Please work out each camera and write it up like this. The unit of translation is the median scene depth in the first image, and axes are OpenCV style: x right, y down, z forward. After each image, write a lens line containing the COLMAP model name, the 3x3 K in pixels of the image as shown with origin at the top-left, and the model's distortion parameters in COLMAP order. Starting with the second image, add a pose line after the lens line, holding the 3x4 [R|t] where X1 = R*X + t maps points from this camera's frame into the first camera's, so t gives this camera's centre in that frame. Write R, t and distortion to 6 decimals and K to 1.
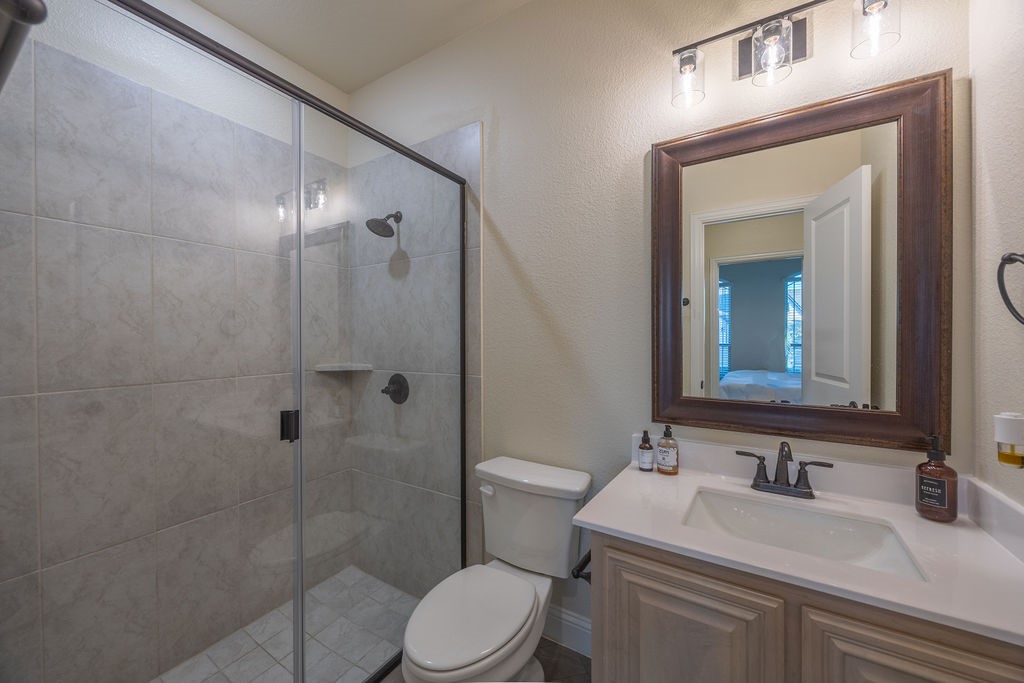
lens RADIAL K [[389.0, 0, 516.2], [0, 389.0, 340.3], [0, 0, 1]] dist [-0.002384, -0.000133]
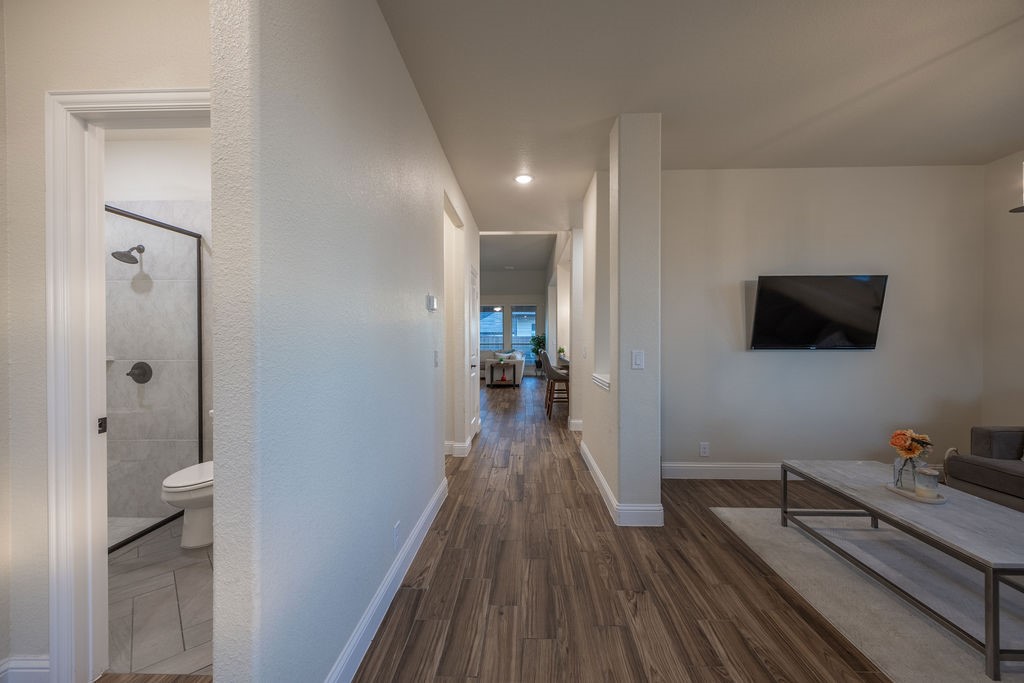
lens RADIAL K [[389.0, 0, 516.2], [0, 389.0, 340.3], [0, 0, 1]] dist [-0.002384, -0.000133]
pose [[0.859236, -0.004370, 0.511561, 0.143312], [0.001764, 0.999983, 0.005578, 0.003991], [-0.511576, -0.003891, 0.859229, -0.905600]]
